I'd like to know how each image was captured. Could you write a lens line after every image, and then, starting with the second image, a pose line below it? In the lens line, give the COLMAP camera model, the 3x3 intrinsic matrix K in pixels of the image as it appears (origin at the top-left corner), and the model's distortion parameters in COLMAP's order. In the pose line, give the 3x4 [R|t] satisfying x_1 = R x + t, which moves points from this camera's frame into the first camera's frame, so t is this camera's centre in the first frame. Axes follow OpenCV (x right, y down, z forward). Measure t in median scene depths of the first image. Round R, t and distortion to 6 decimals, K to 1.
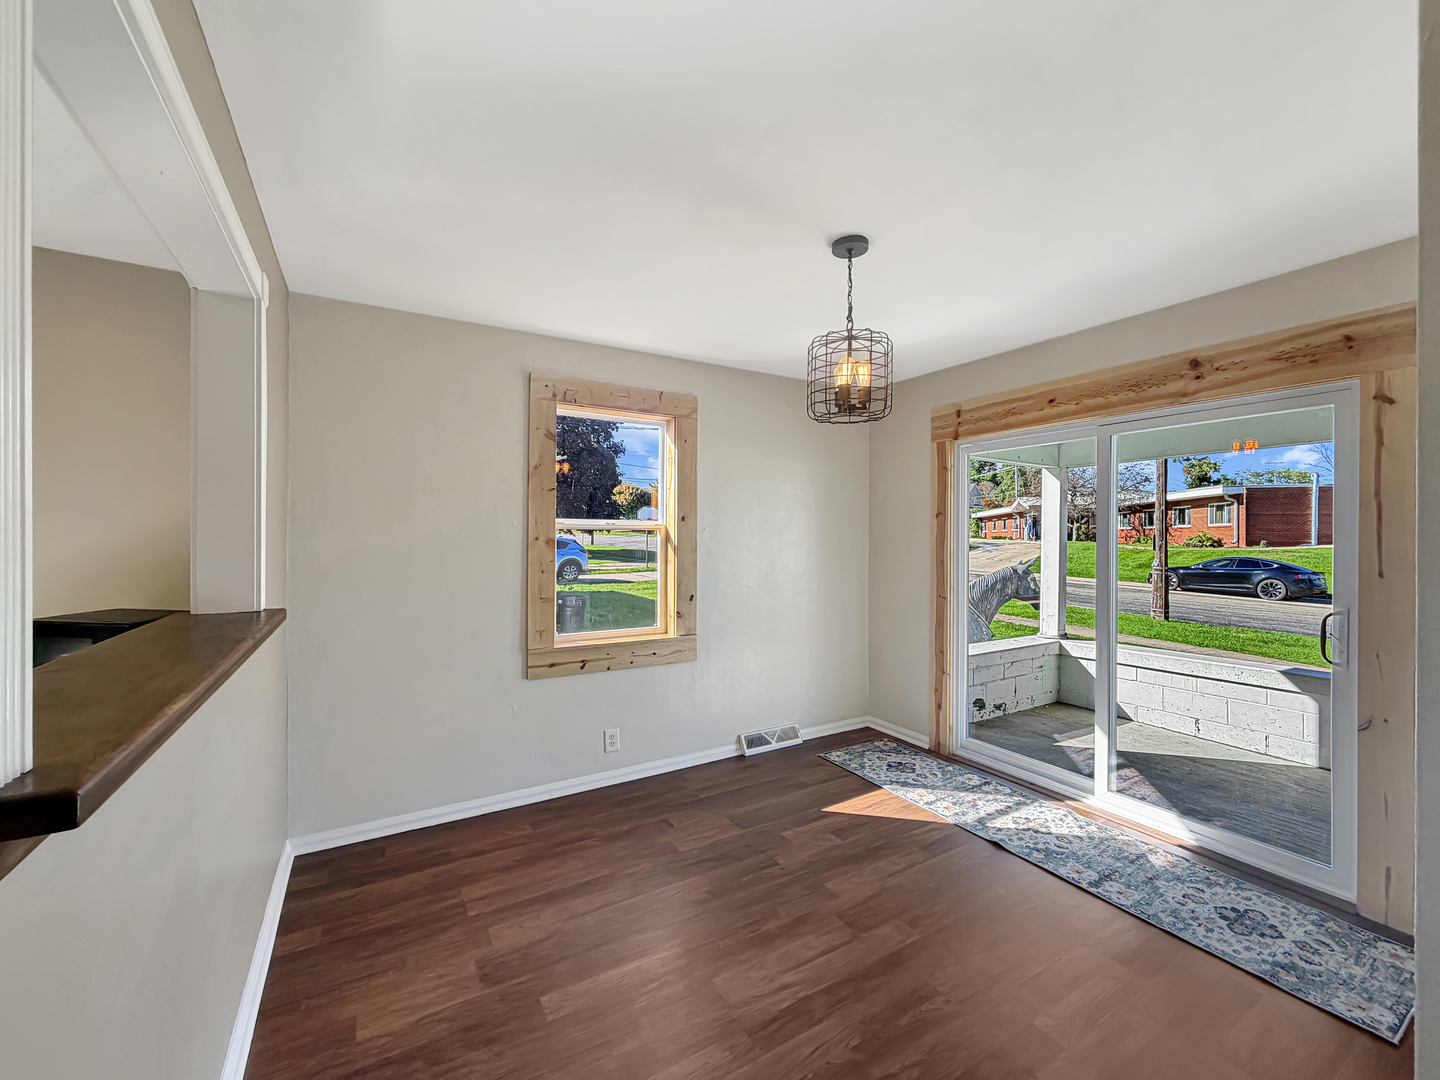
lens RADIAL K [[586.7, 0, 712.3], [0, 586.7, 538.7], [0, 0, 1]] dist [0.003700, 0.000191]
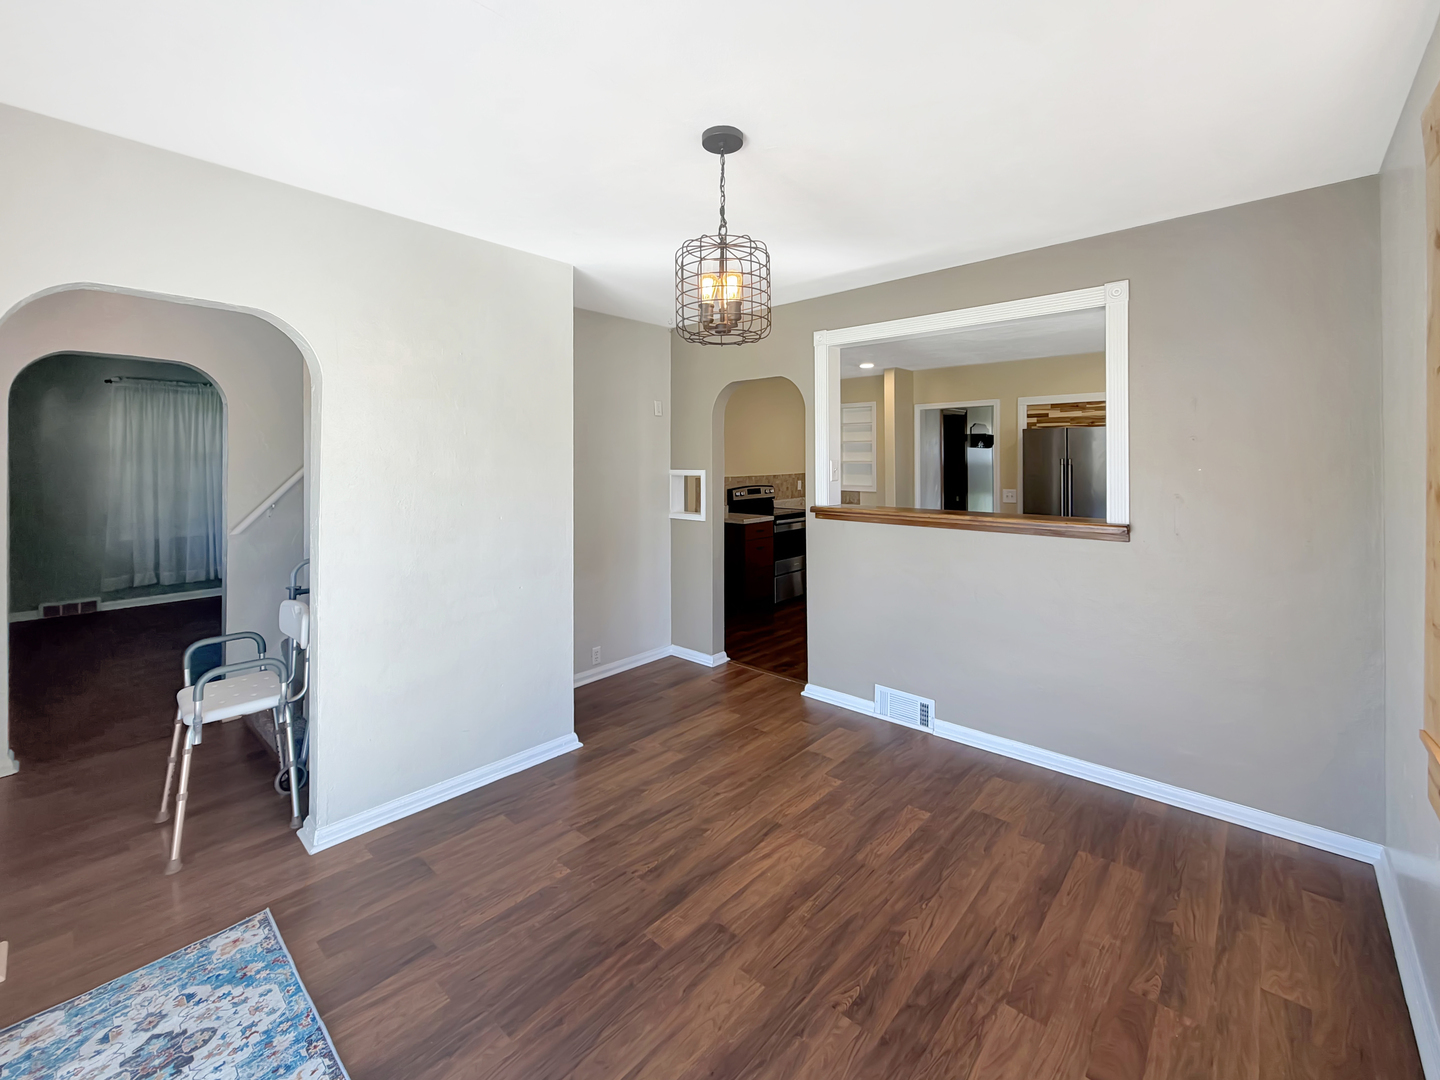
lens RADIAL K [[586.7, 0, 714.9], [0, 586.7, 541.2], [0, 0, 1]] dist [0.003700, 0.000191]
pose [[-0.952870, 0.043140, -0.300296, 0.487955], [-0.000886, 0.989438, 0.144952, -0.032422], [0.303378, 0.138386, -0.942768, 1.766661]]
